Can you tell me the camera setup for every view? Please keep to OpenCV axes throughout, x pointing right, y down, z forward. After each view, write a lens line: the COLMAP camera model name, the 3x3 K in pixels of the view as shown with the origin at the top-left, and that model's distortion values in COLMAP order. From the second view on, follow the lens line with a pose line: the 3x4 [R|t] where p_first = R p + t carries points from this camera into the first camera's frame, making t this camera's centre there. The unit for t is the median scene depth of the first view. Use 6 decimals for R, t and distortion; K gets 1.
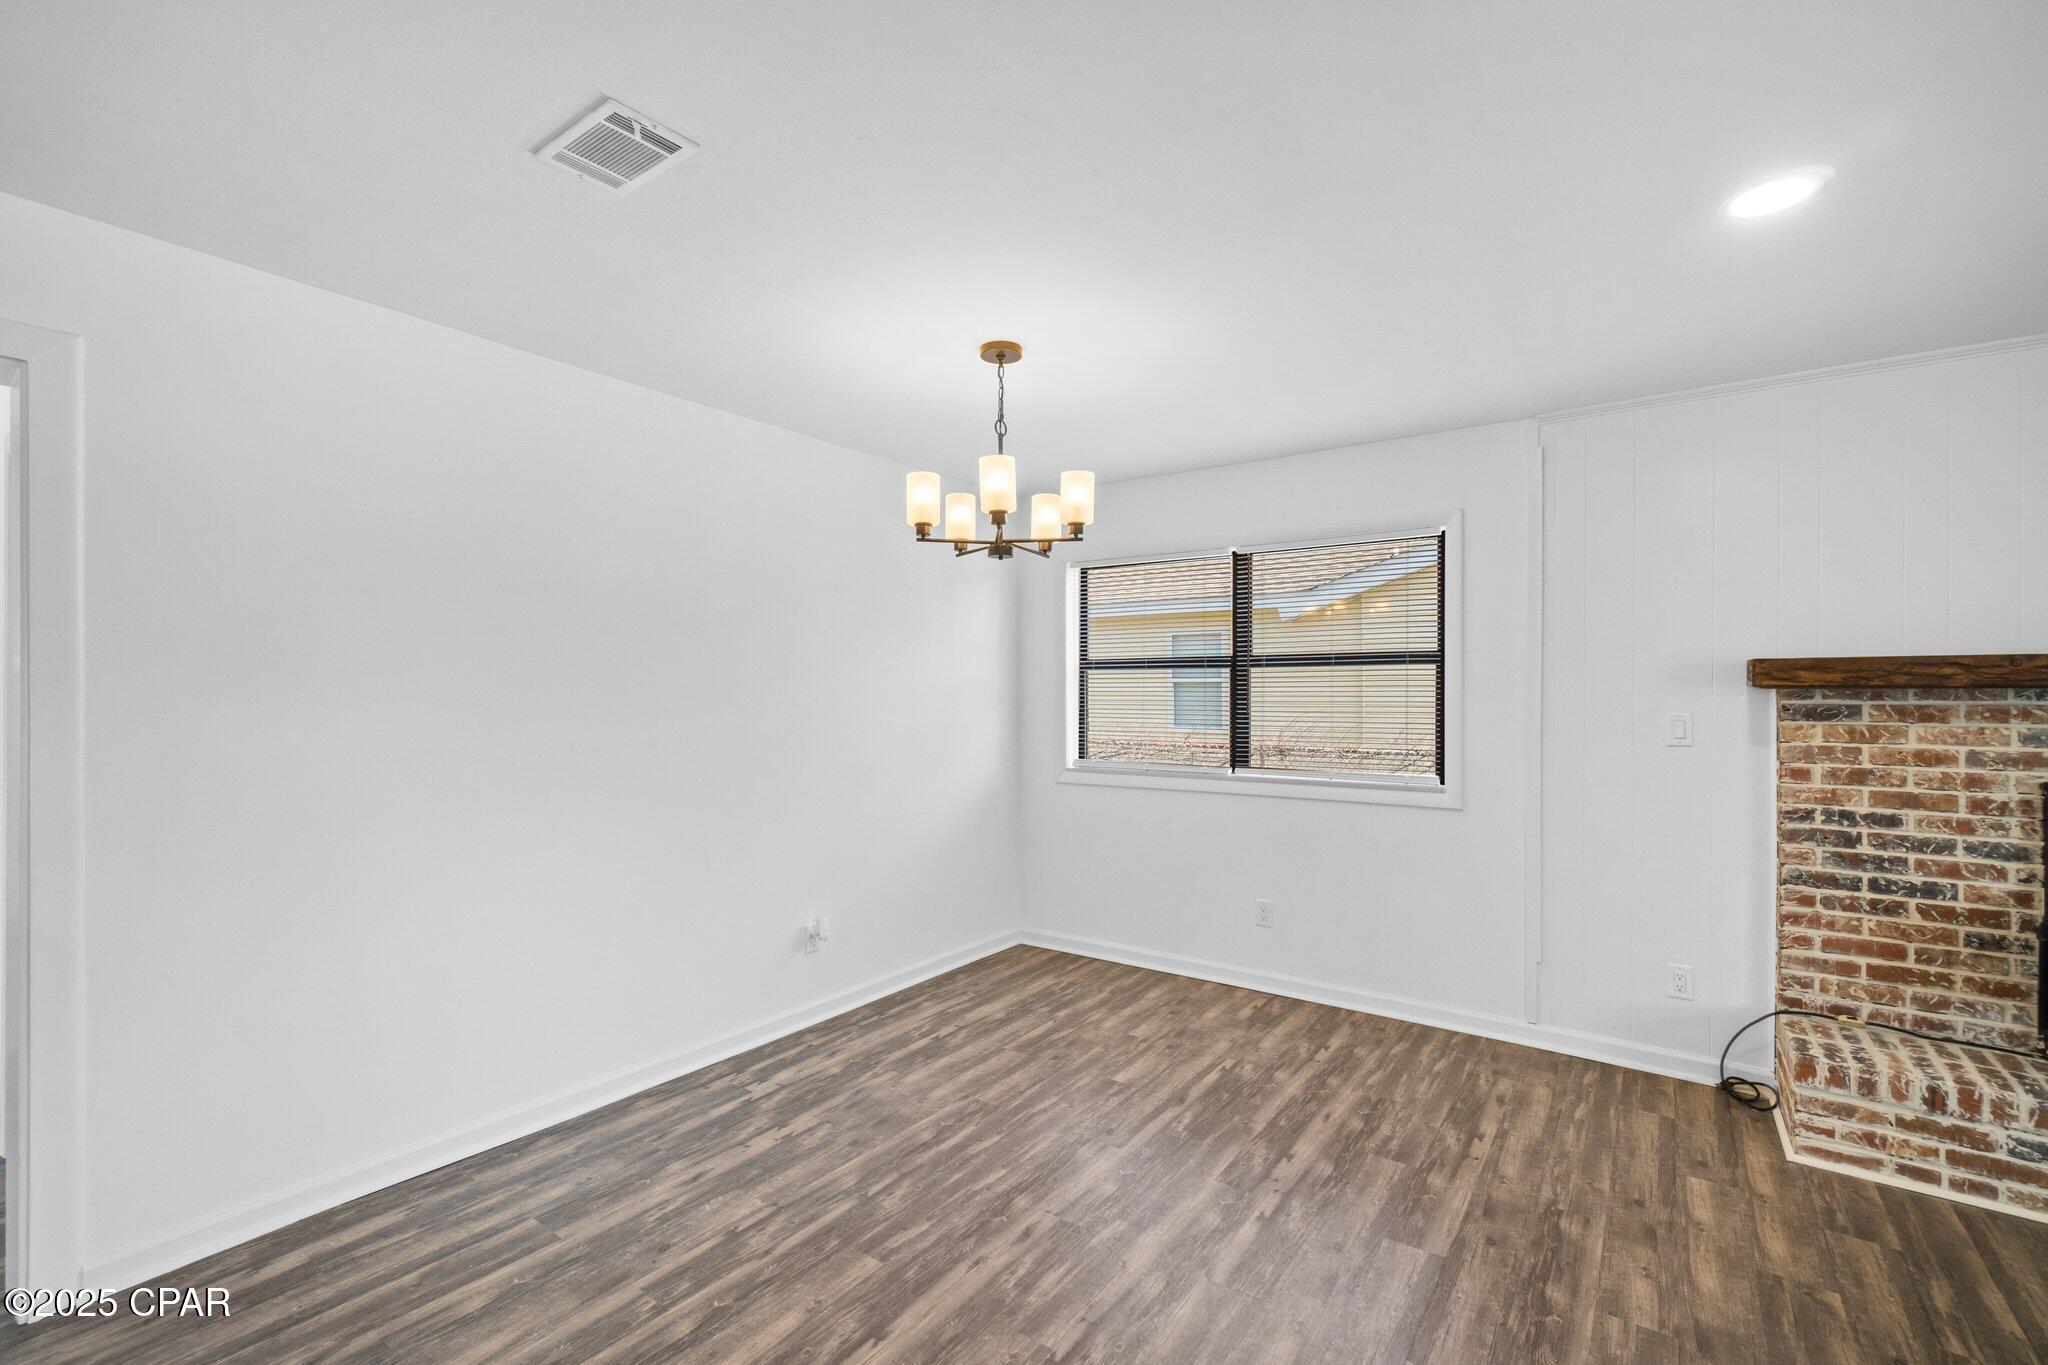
lens RADIAL K [[893.5, 0, 1010.9], [0, 893.5, 698.0], [0, 0, 1]] dist [-0.000439, 0.000003]
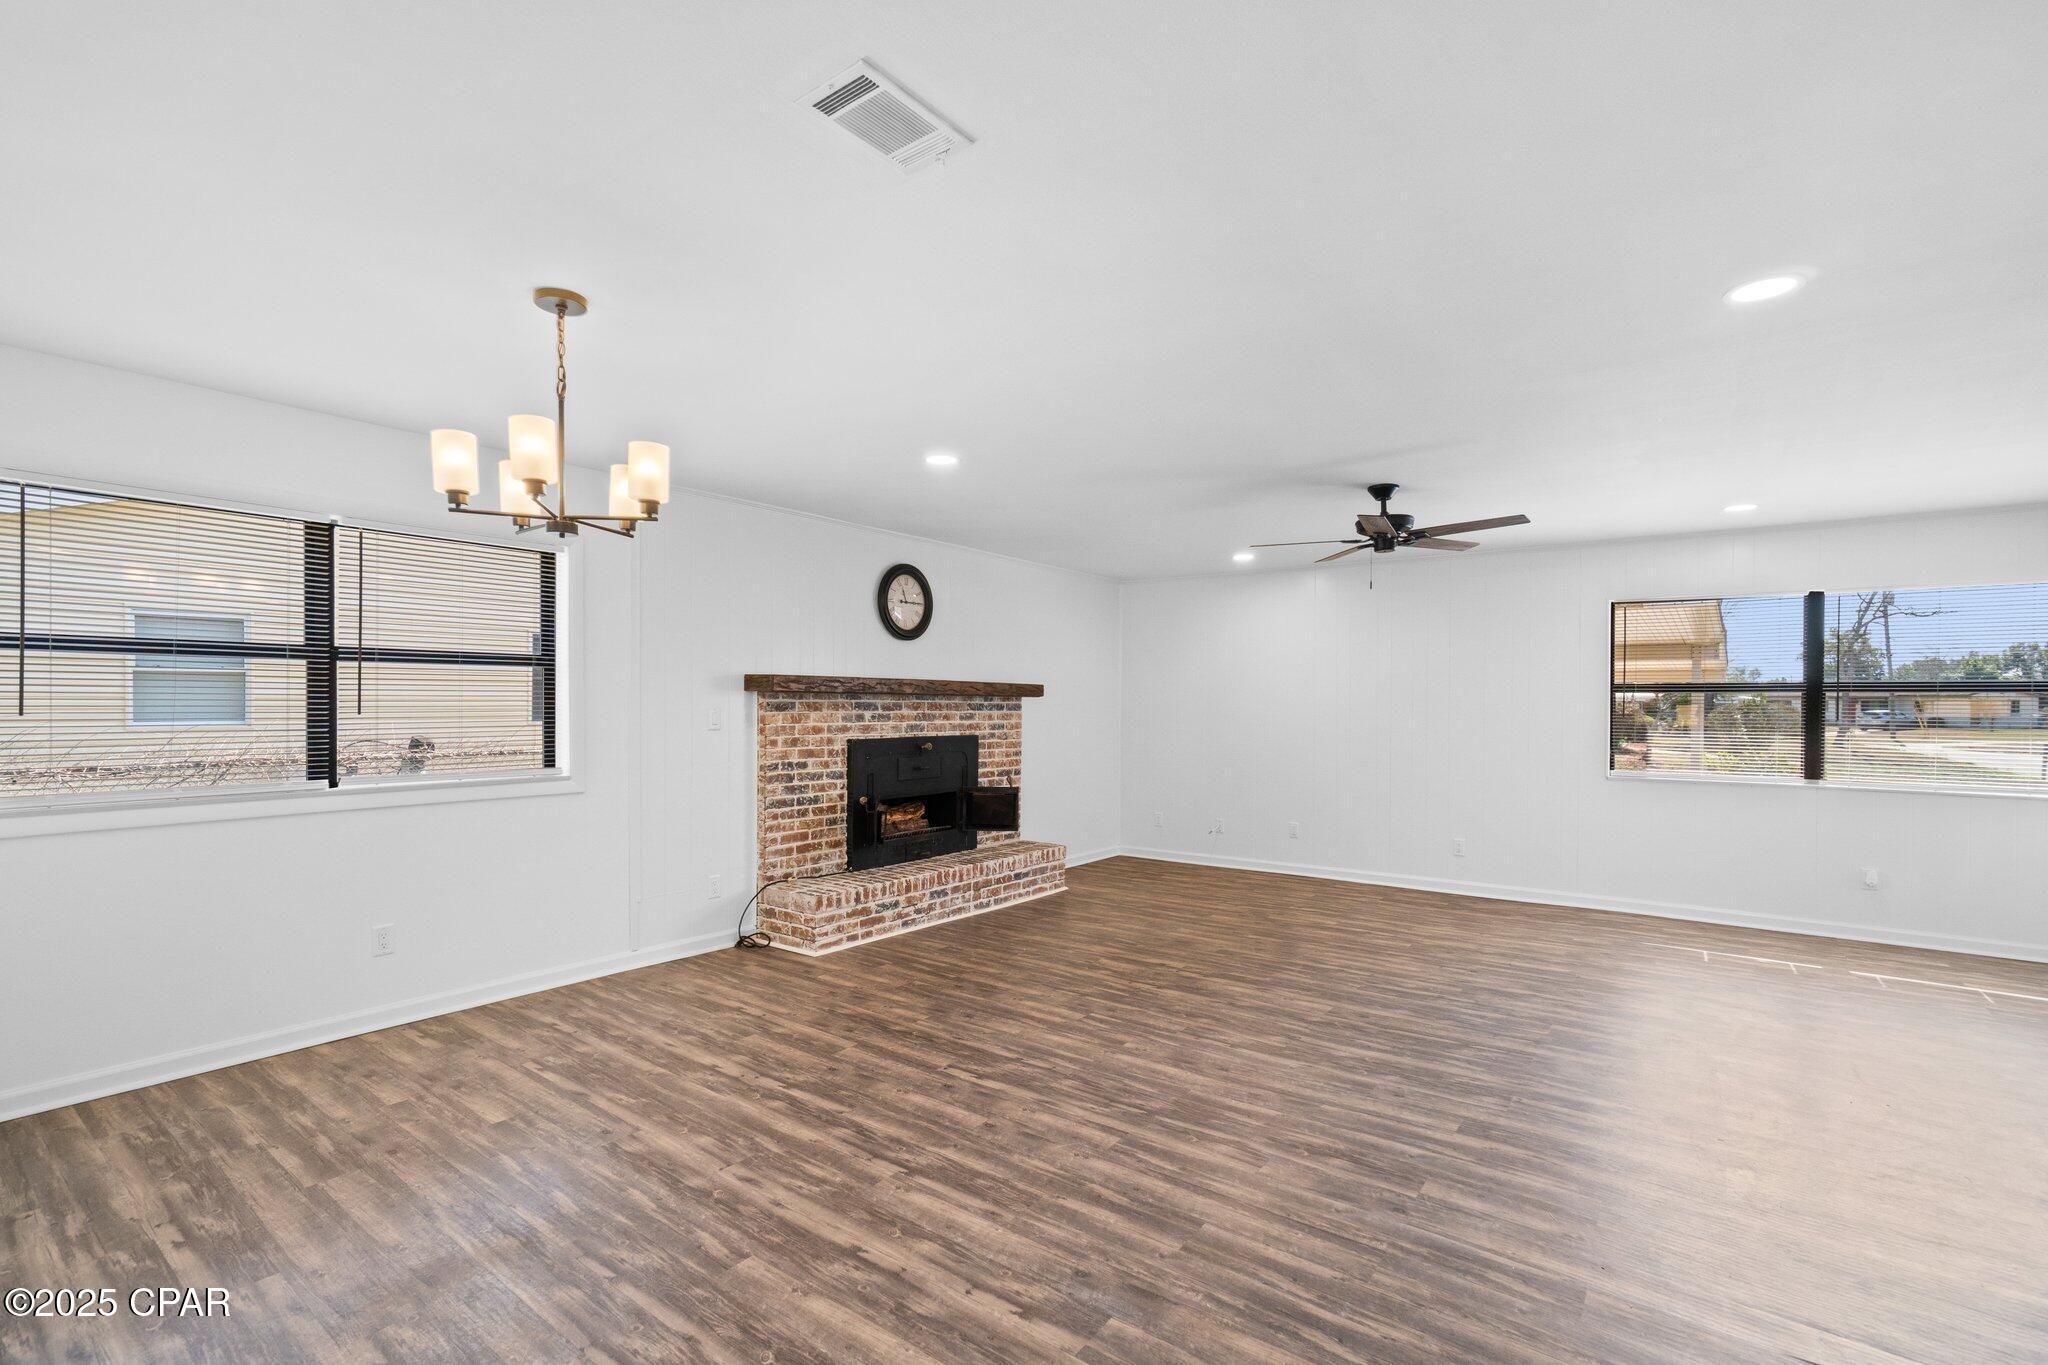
lens RADIAL K [[893.5, 0, 1037.6], [0, 893.5, 718.7], [0, 0, 1]] dist [-0.000439, 0.000003]
pose [[0.013762, -0.020032, 0.999705, -0.860212], [-0.003813, 0.999791, 0.020086, 0.002809], [-0.999898, -0.004088, 0.013683, 0.503280]]
